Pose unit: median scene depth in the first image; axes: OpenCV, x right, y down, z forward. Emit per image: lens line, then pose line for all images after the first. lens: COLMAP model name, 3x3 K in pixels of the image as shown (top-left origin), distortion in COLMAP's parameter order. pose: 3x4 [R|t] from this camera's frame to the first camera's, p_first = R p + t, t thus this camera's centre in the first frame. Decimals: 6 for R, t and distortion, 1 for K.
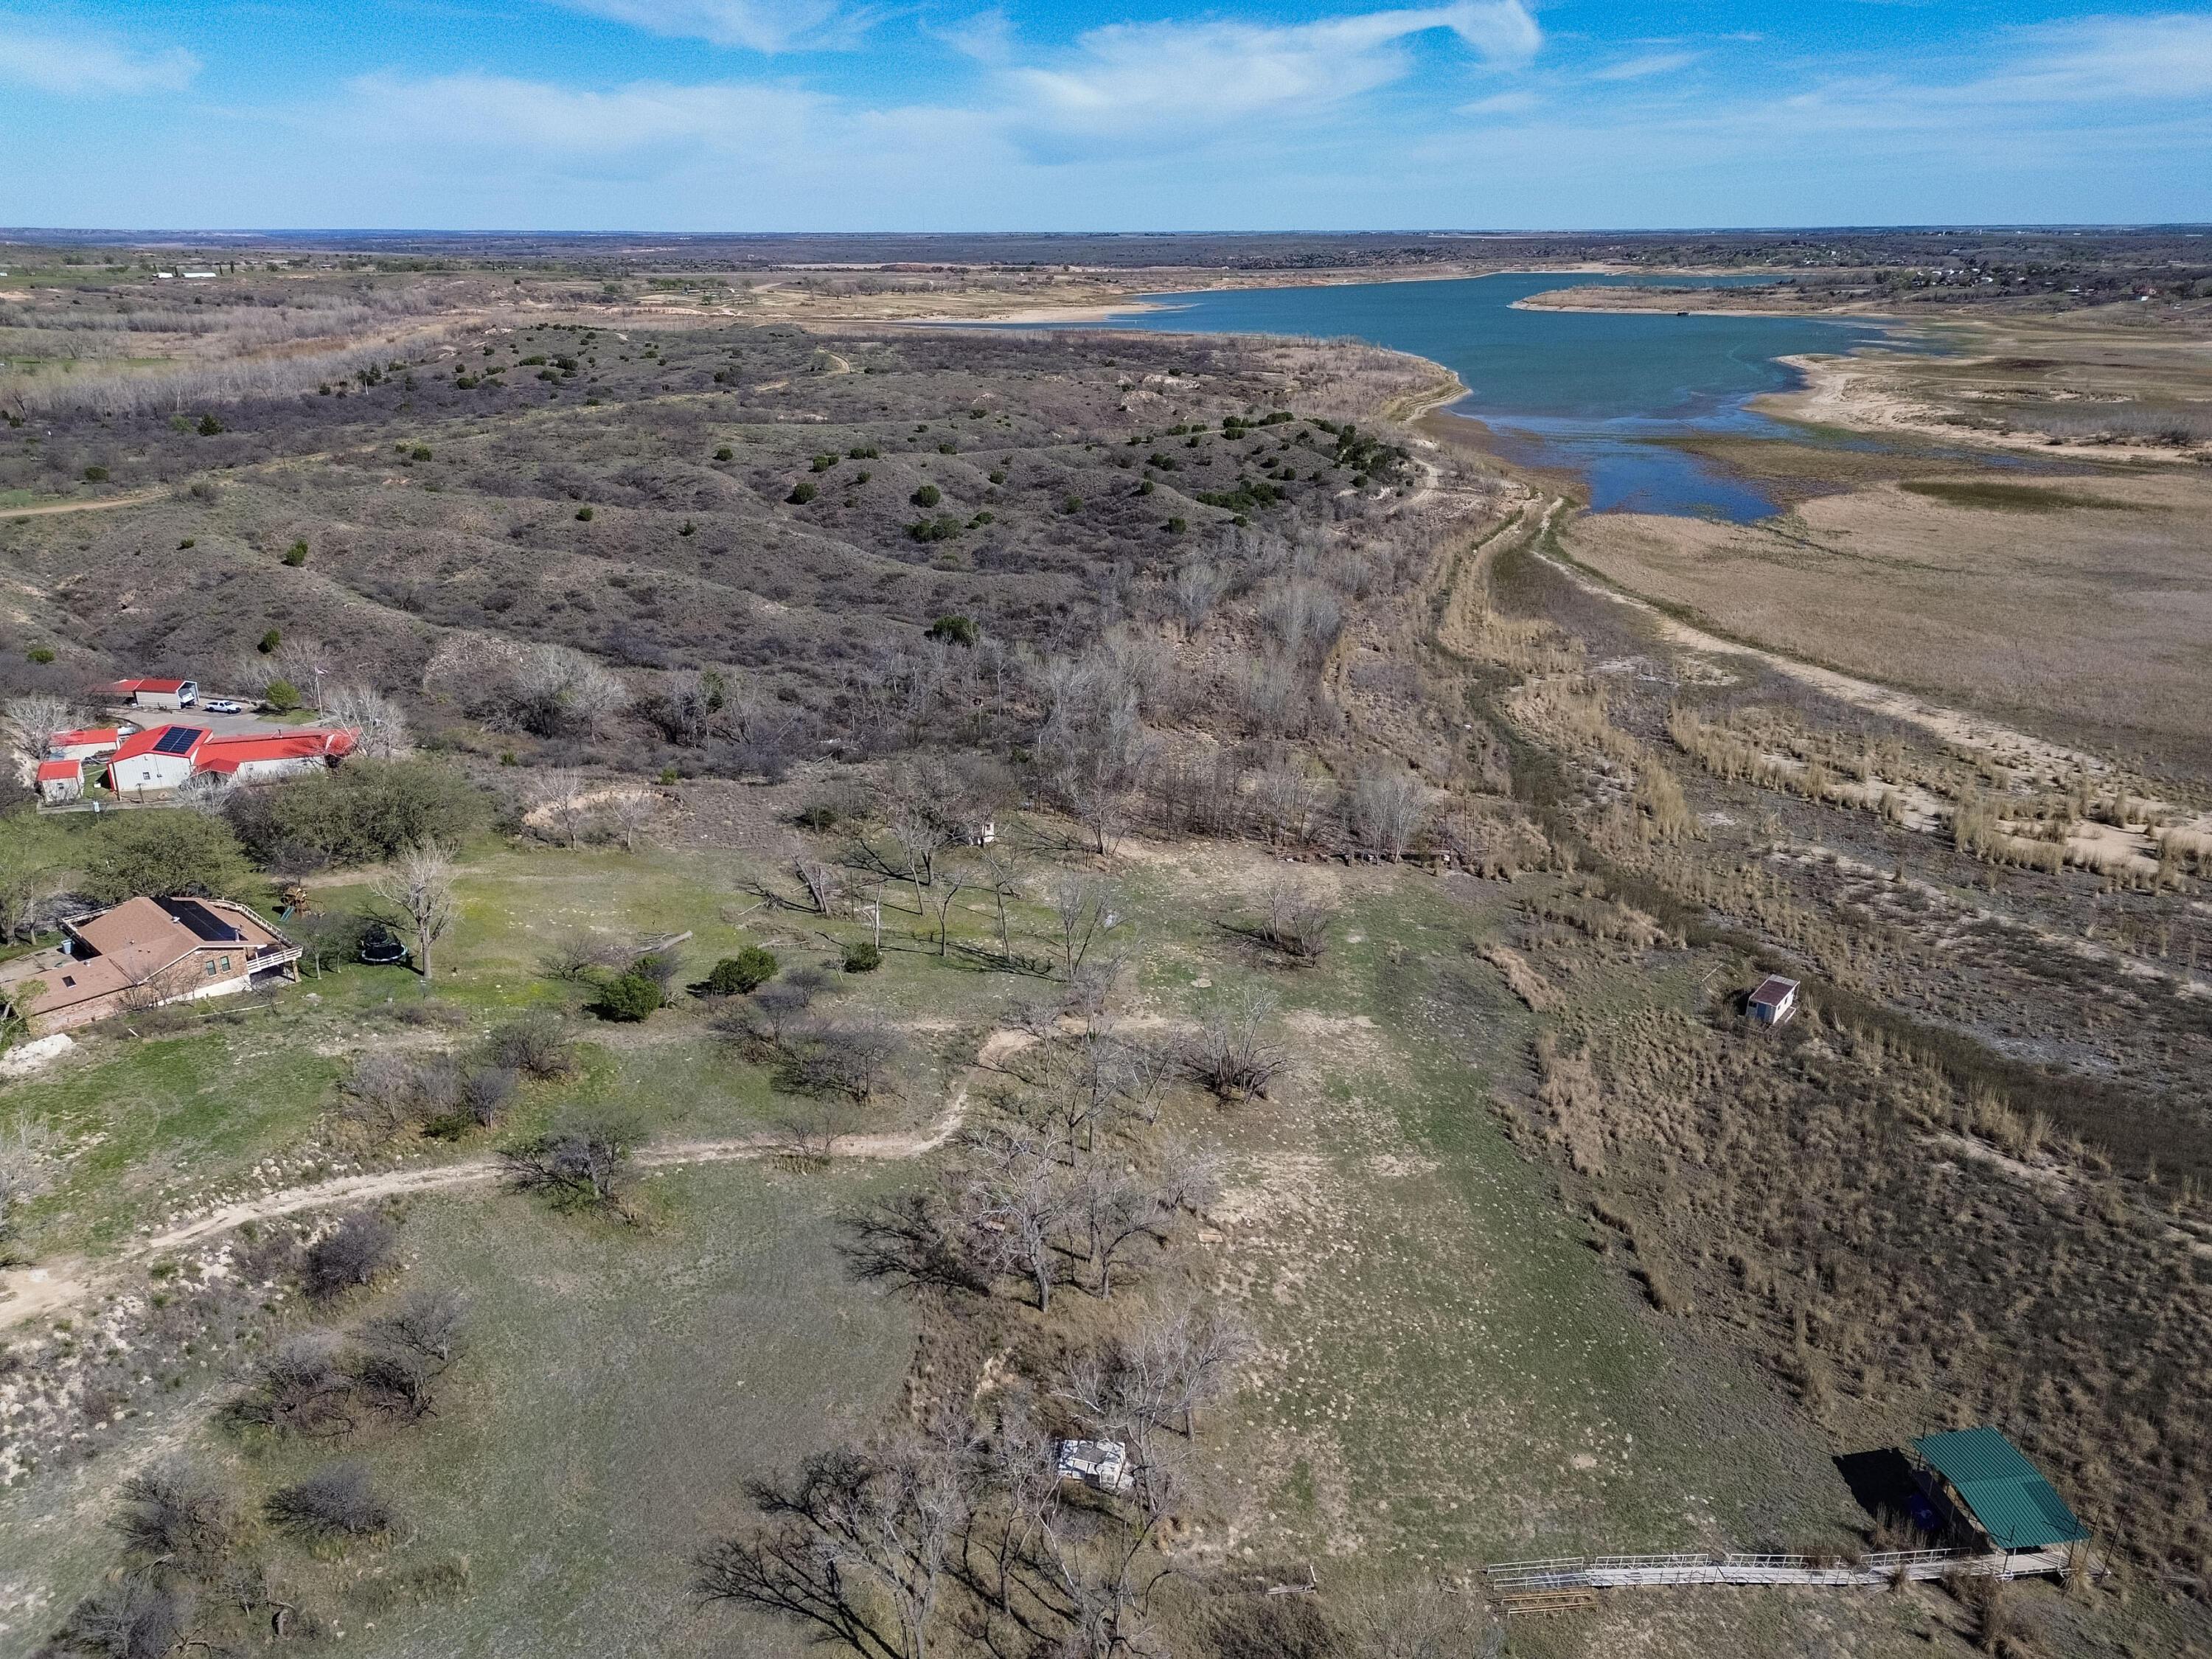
lens RADIAL K [[1551.4, 0, 1111.9], [0, 1551.4, 827.2], [0, 0, 1]] dist [0.079818, -0.074901]
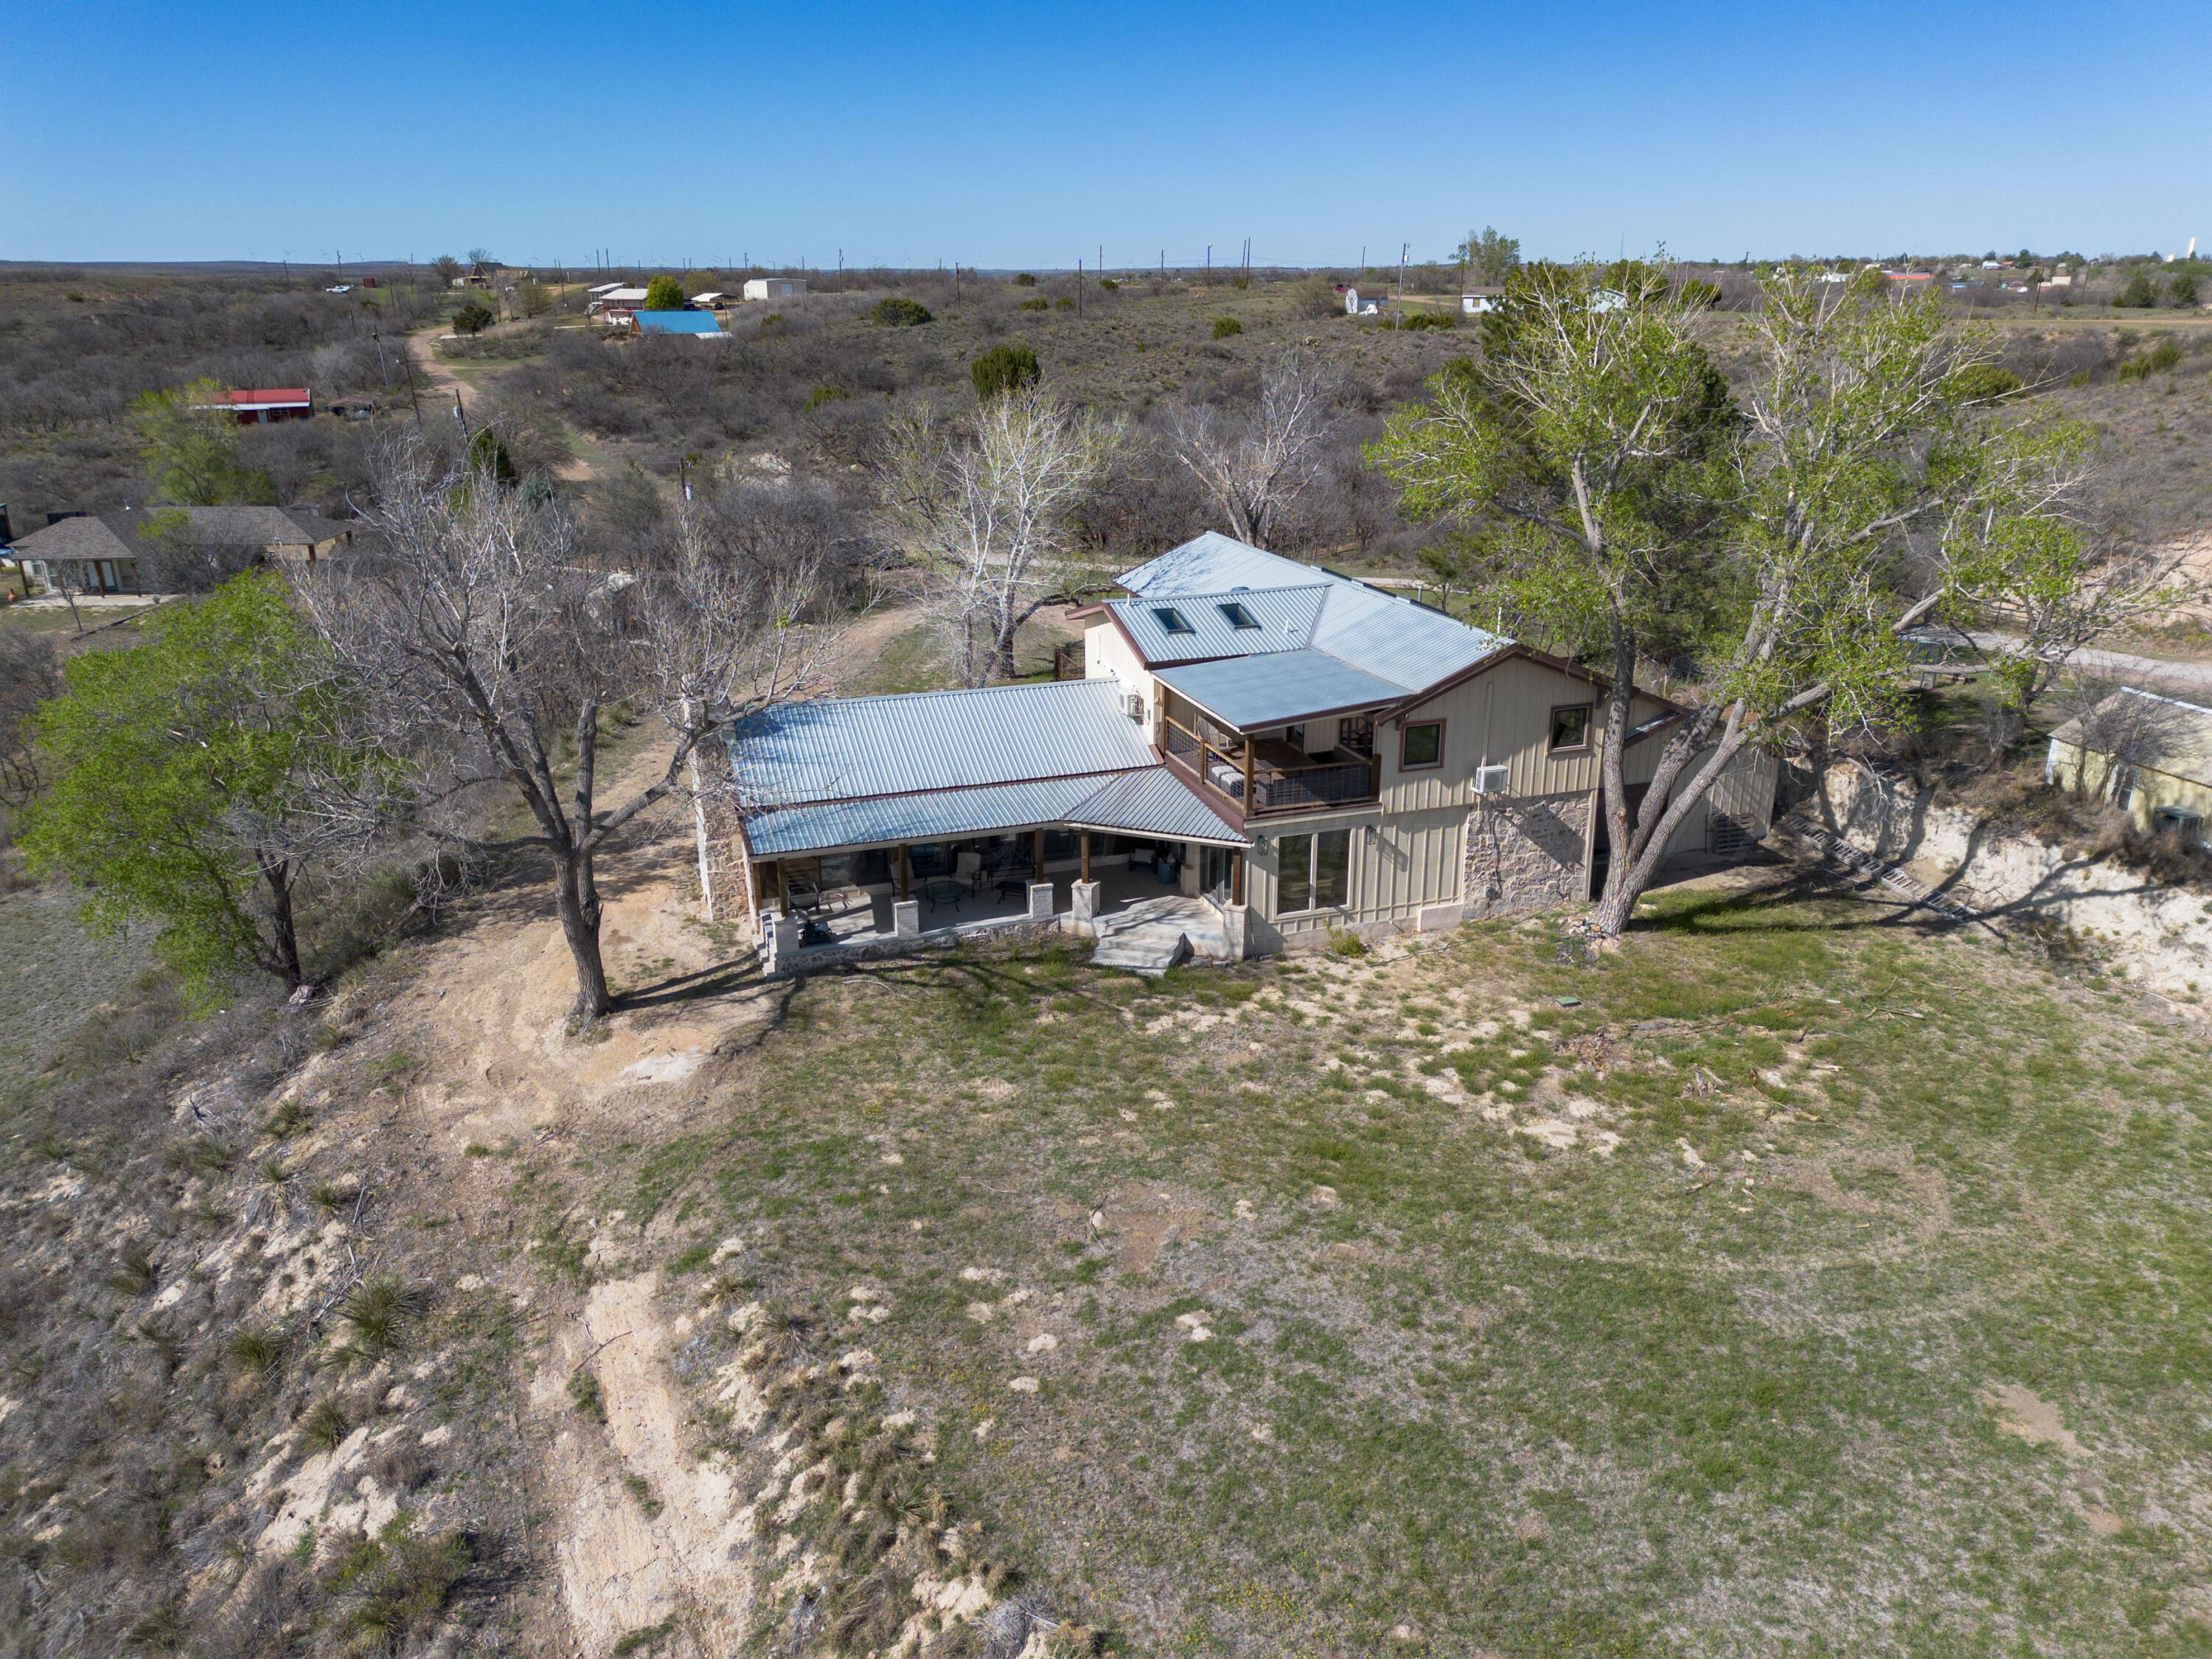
lens RADIAL K [[1543.7, 0, 1106.0], [0, 1543.7, 829.5], [0, 0, 1]] dist [0.131838, -0.182782]
pose [[-0.498388, 0.286850, -0.818124, -0.202877], [-0.303375, 0.826308, 0.474530, 0.032282], [0.812141, 0.484699, -0.324798, 0.475407]]
